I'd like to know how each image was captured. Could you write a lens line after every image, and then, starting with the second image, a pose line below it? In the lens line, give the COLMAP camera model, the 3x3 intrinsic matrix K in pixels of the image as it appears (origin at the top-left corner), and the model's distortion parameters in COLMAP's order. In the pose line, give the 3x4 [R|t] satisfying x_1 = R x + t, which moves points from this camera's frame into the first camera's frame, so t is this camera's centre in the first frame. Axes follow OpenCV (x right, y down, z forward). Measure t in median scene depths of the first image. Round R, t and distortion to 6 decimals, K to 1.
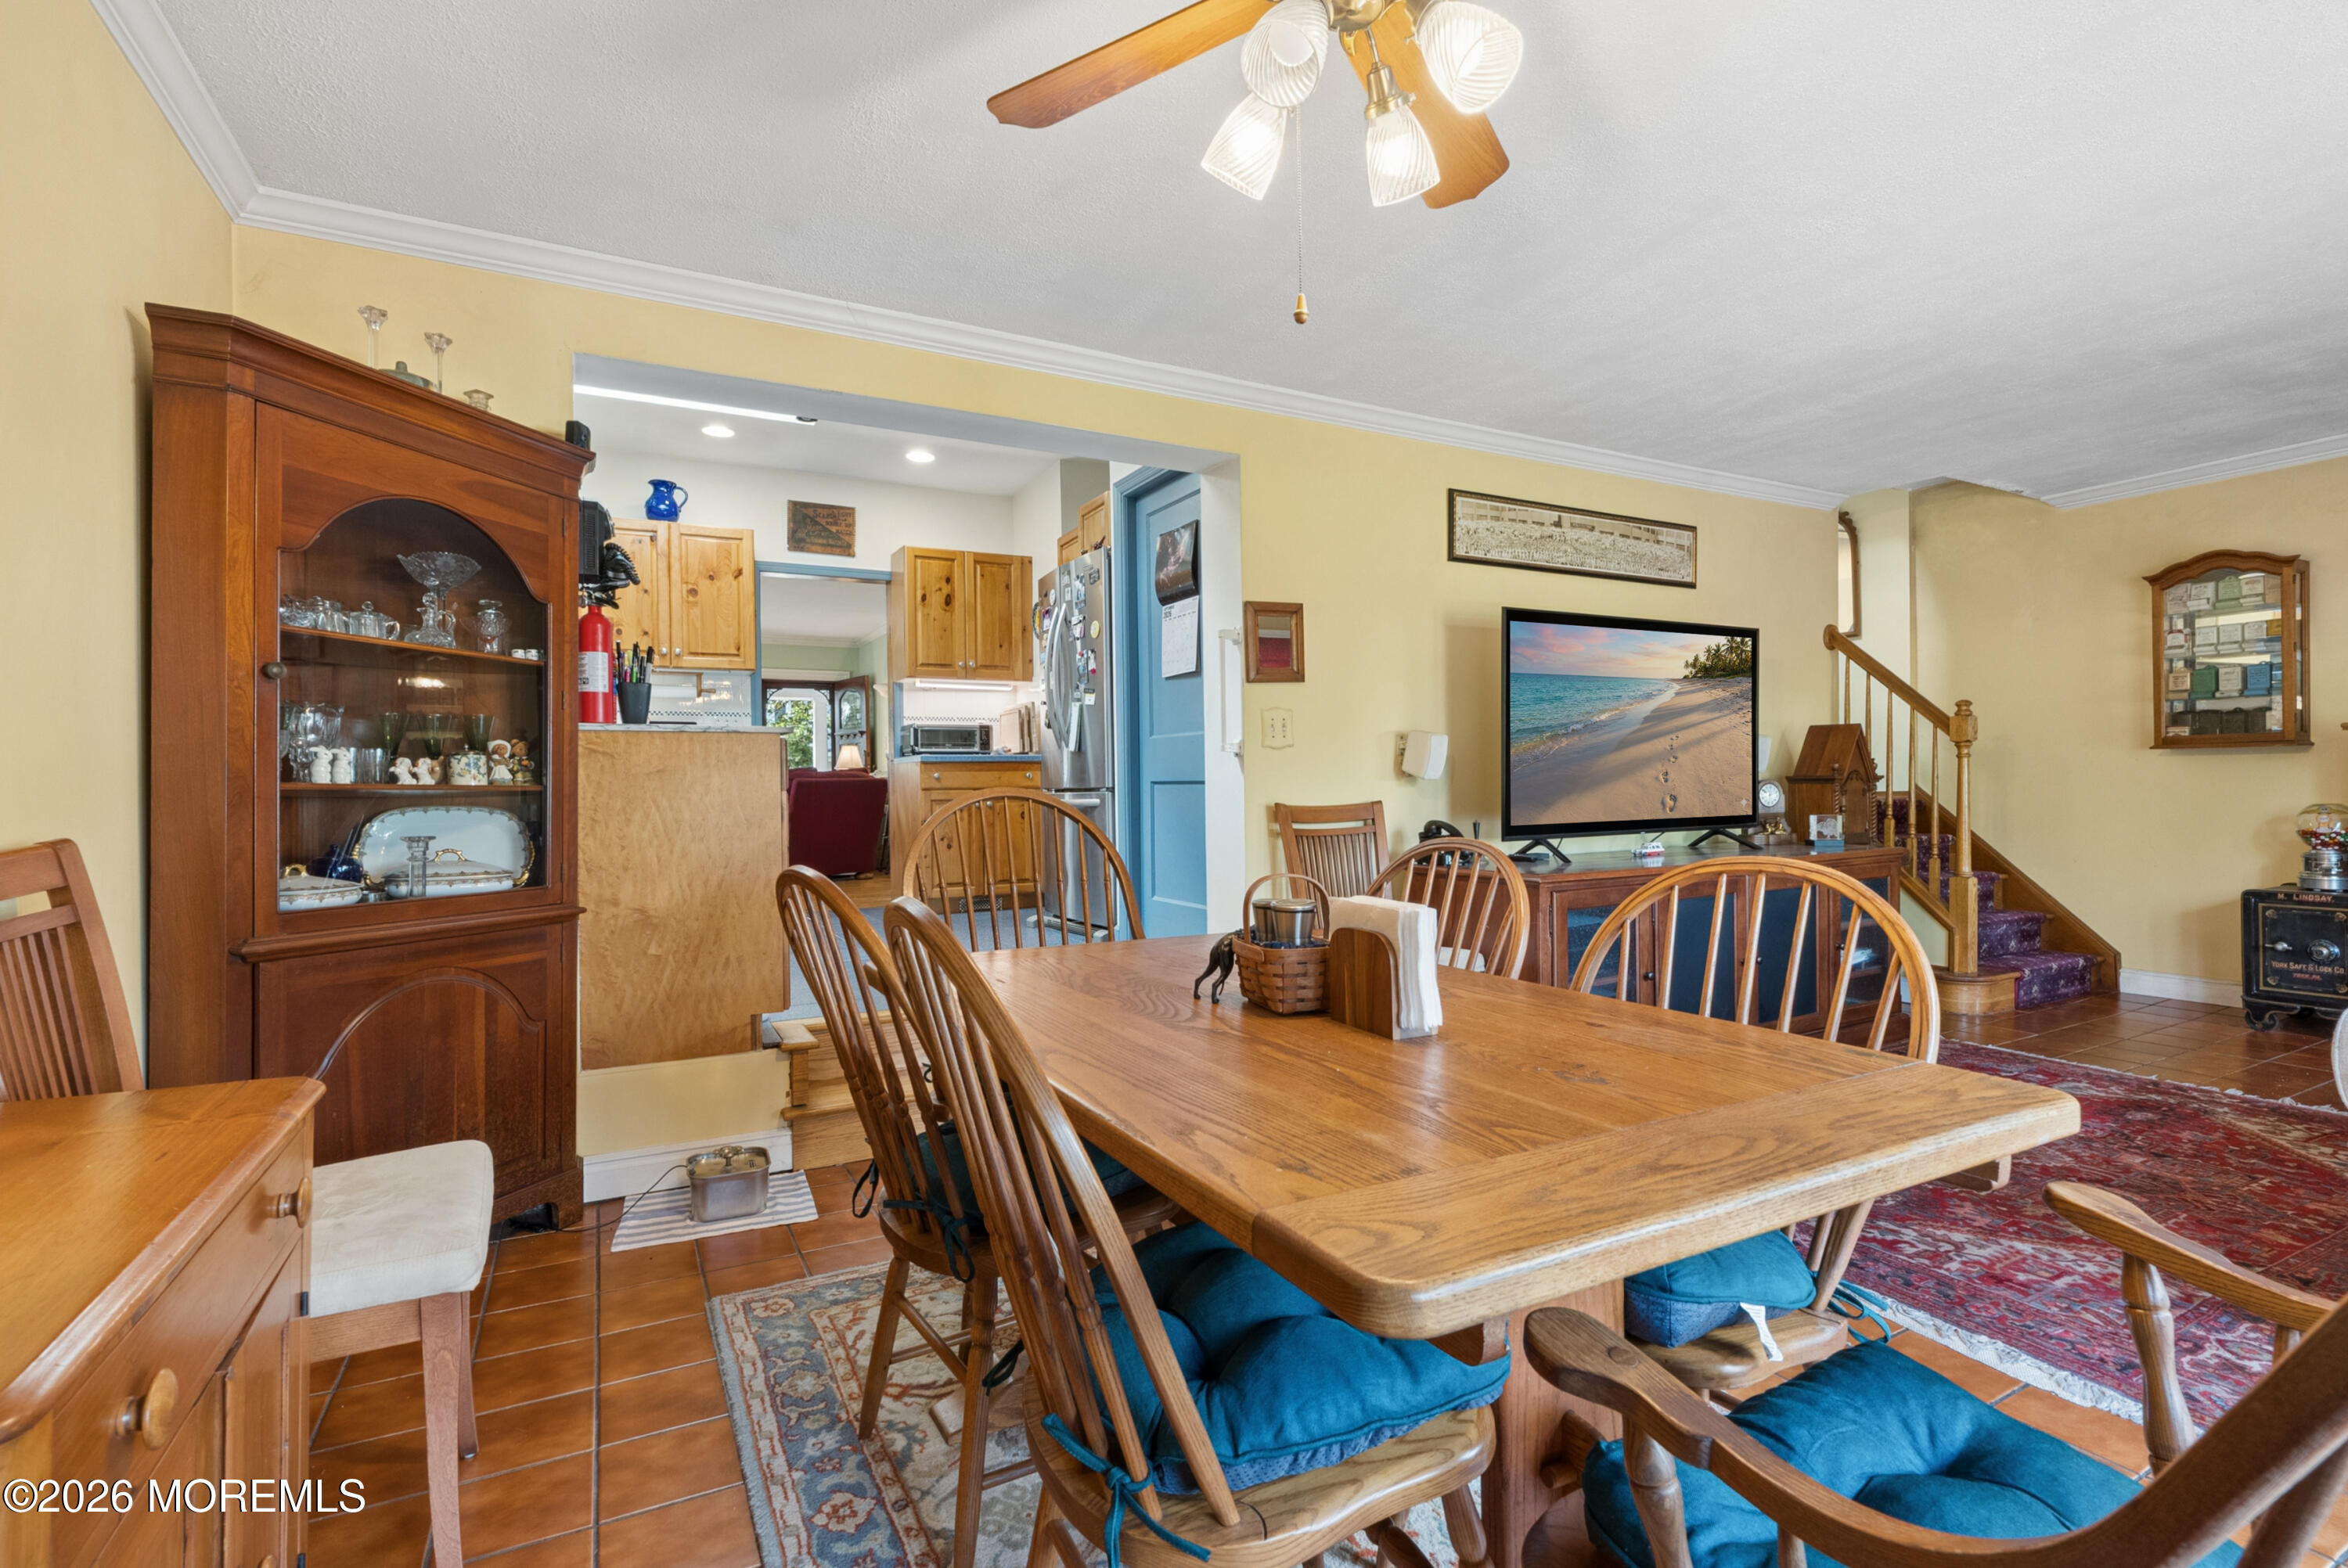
lens RADIAL K [[1078.4, 0, 1170.7], [0, 1078.4, 781.6], [0, 0, 1]] dist [-0.000941, 0.000328]
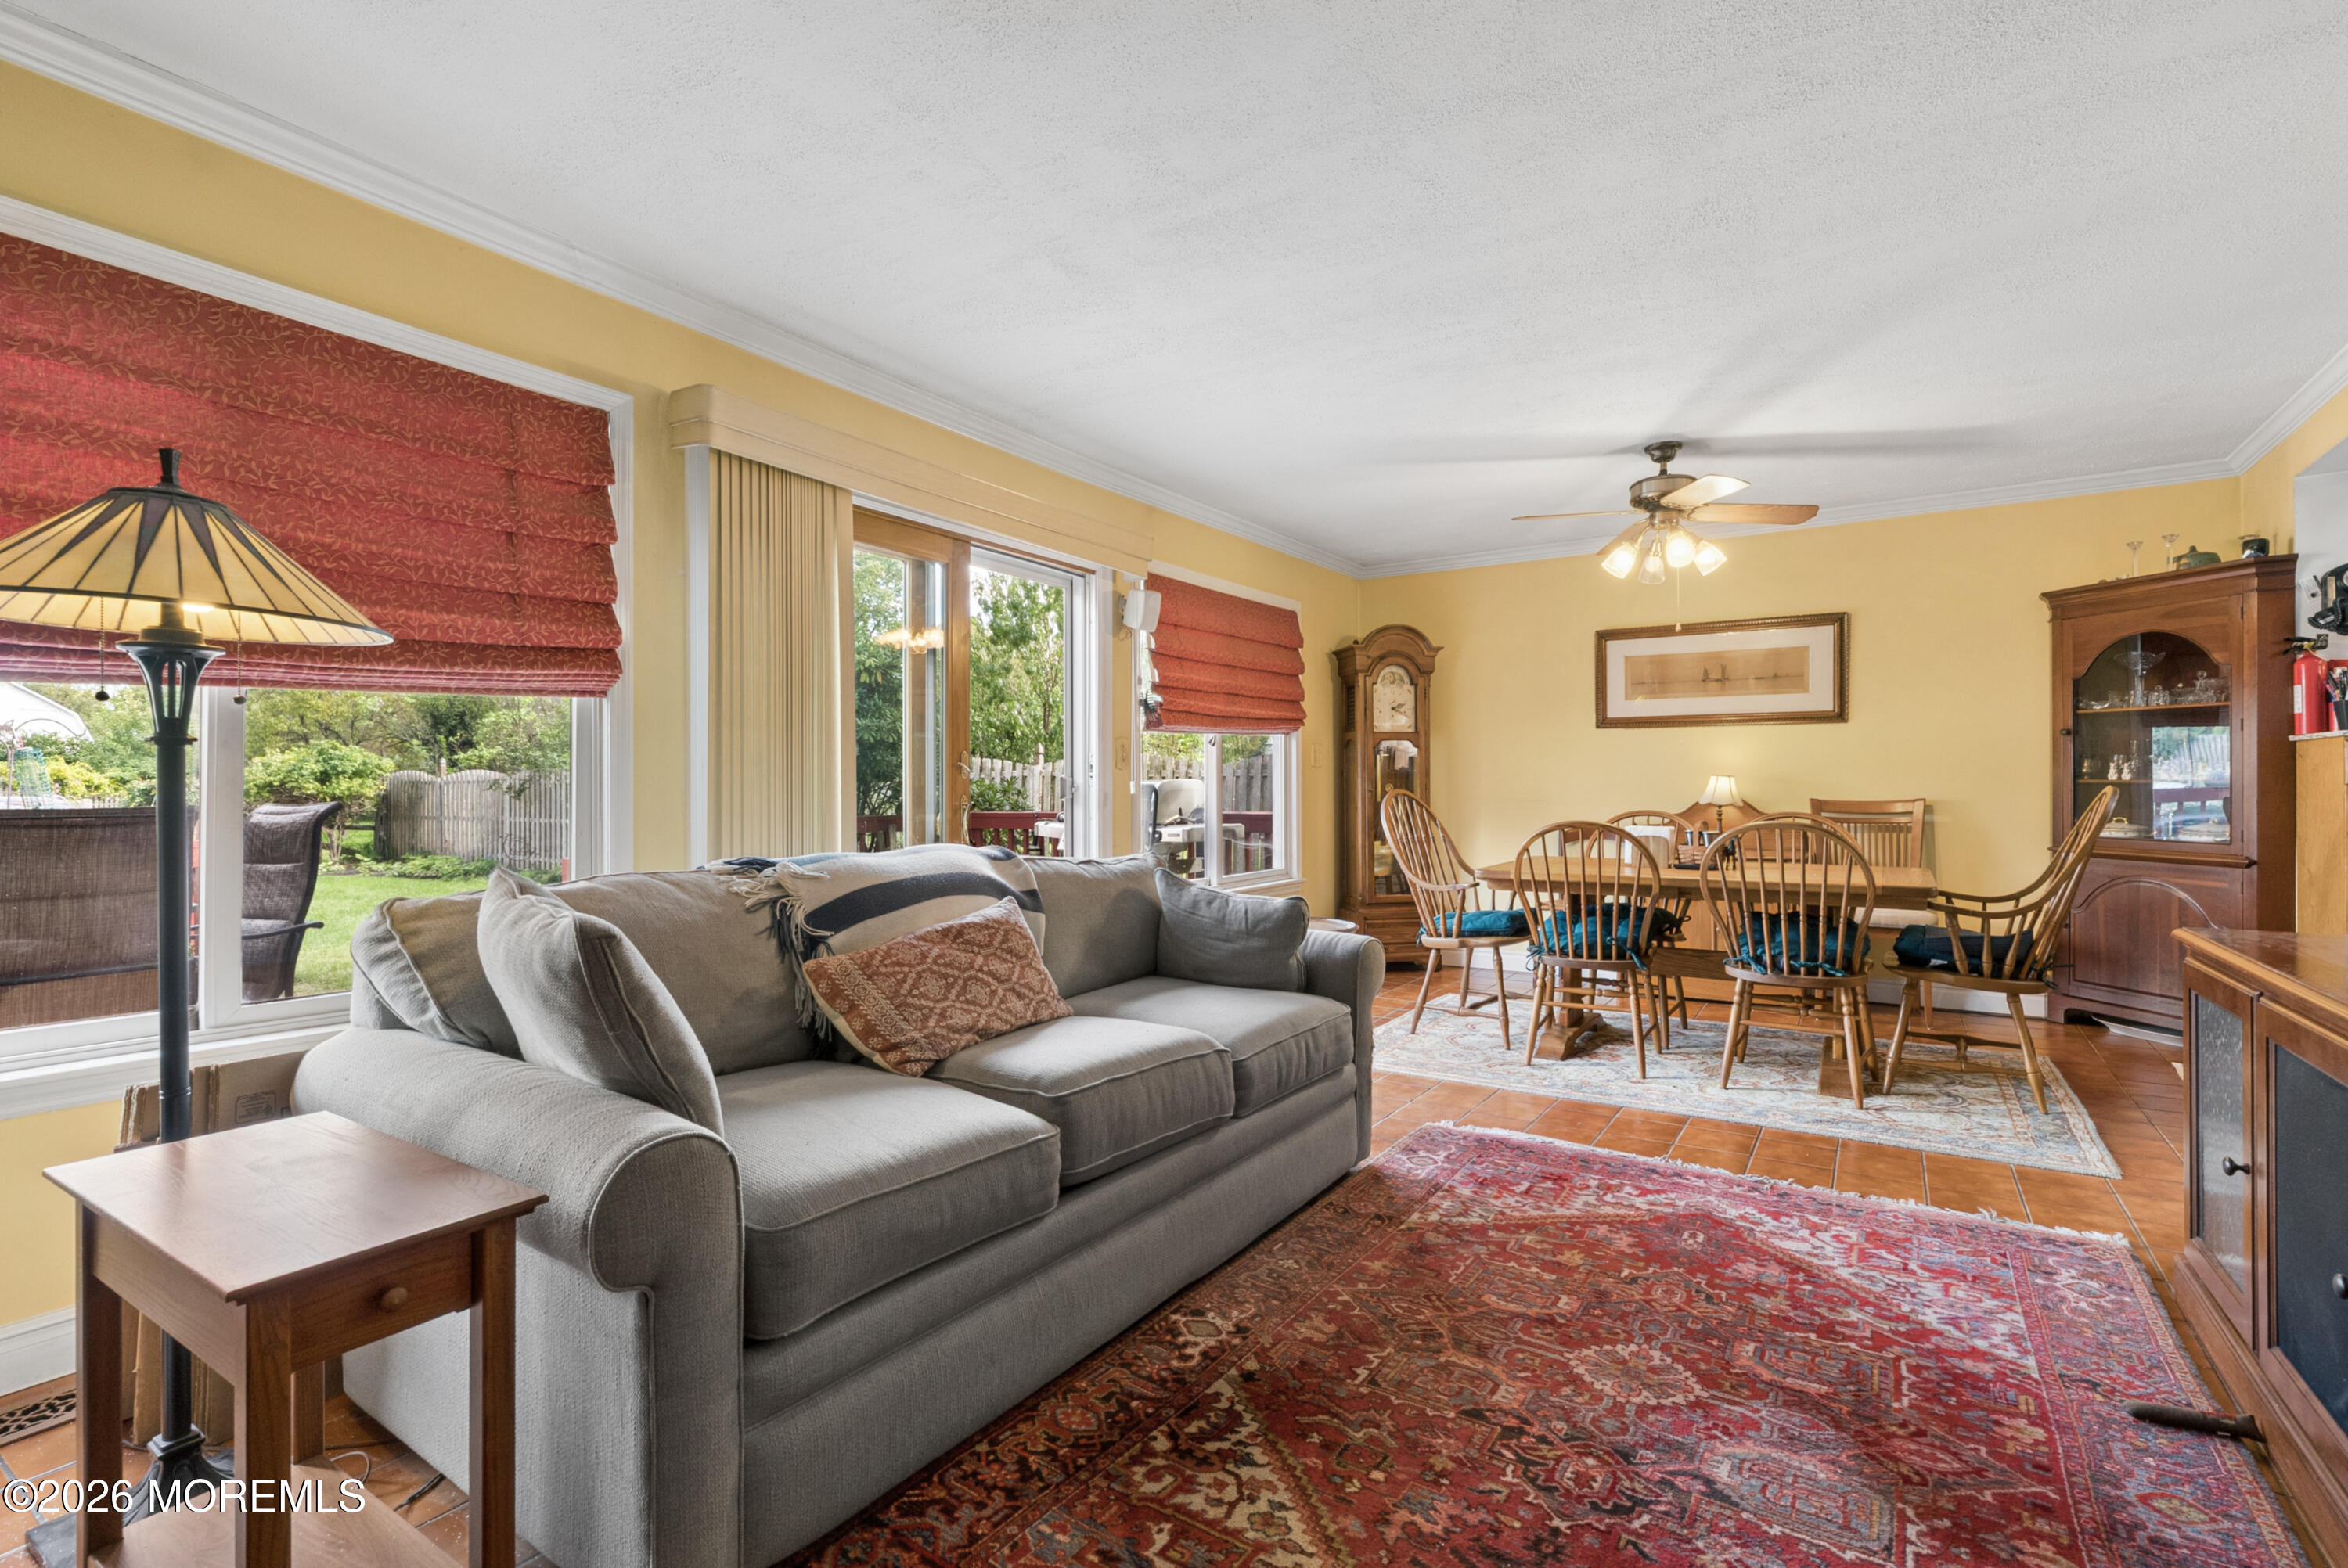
lens RADIAL K [[1078.4, 0, 1177.0], [0, 1078.4, 787.1], [0, 0, 1]] dist [-0.000941, 0.000328]
pose [[-0.879148, 0.016430, -0.476265, 1.589639], [0.022825, 0.999710, -0.007646, -0.008383], [0.476001, -0.017593, -0.879269, 1.718390]]
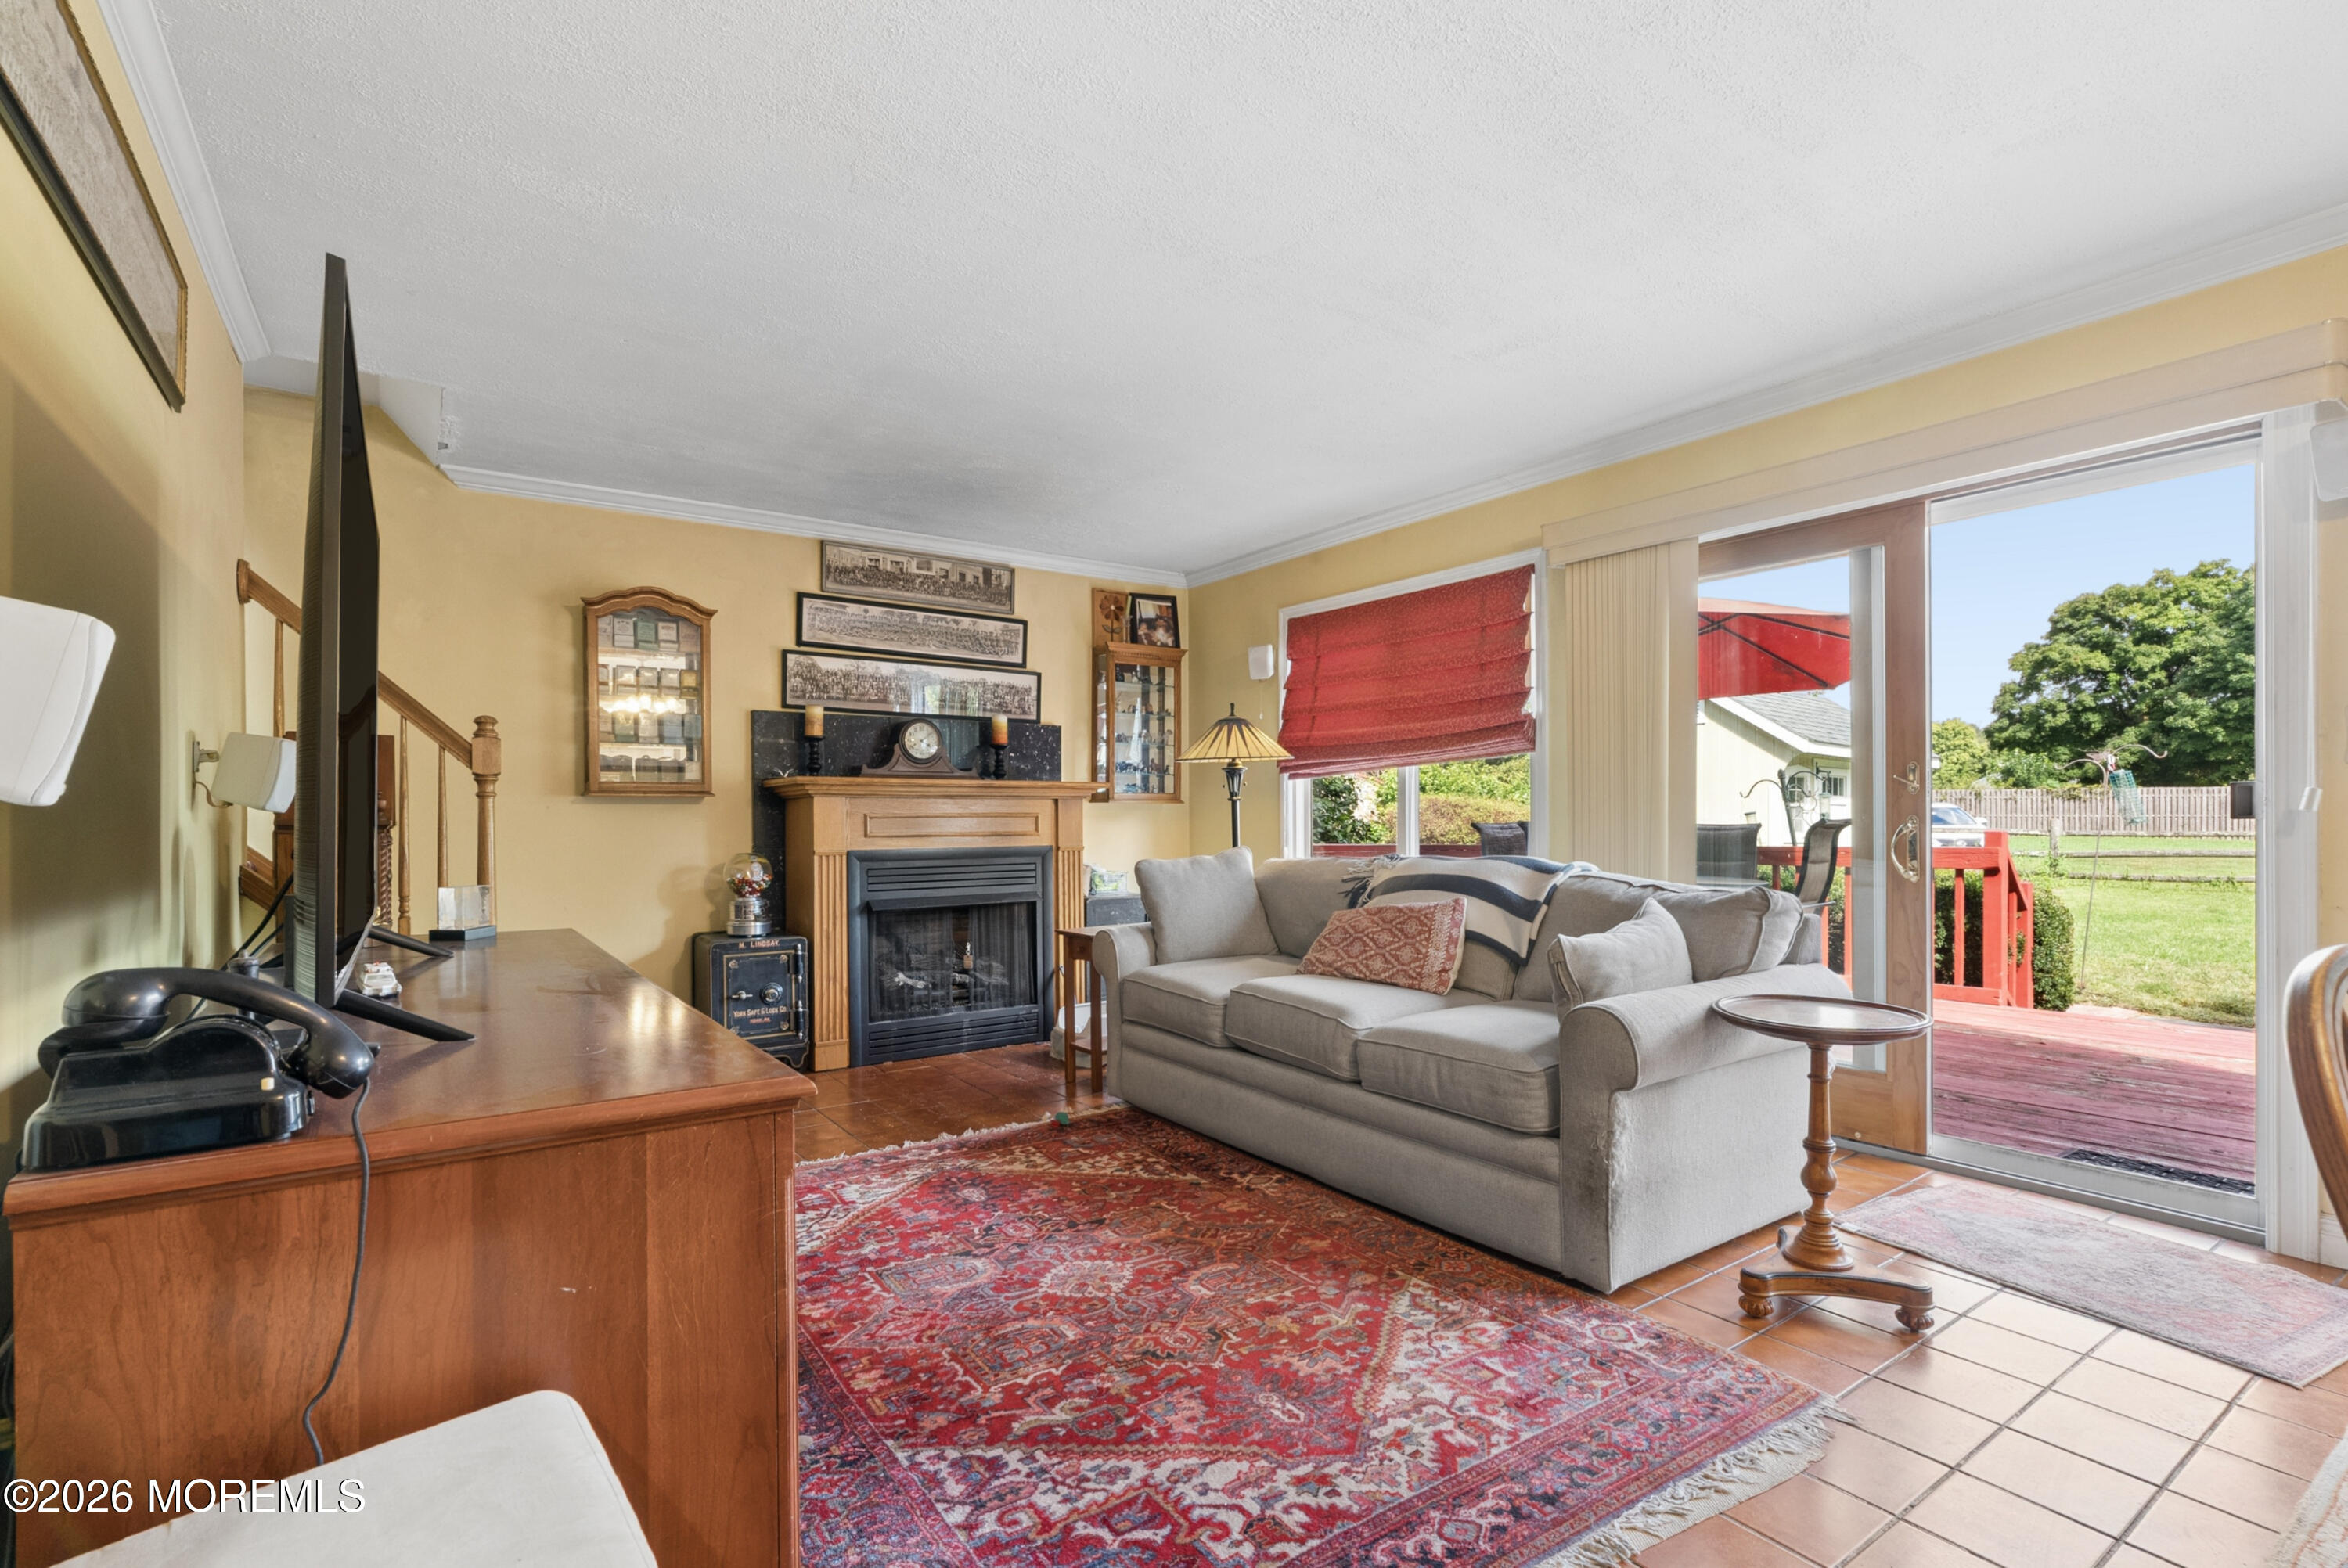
lens RADIAL K [[1078.4, 0, 1187.0], [0, 1078.4, 821.8], [0, 0, 1]] dist [-0.000941, 0.000328]
pose [[-0.125383, 0.013303, 0.992019, -0.047756], [0.003520, 0.999910, -0.012964, 0.008246], [-0.992102, 0.001867, -0.125418, 1.222647]]
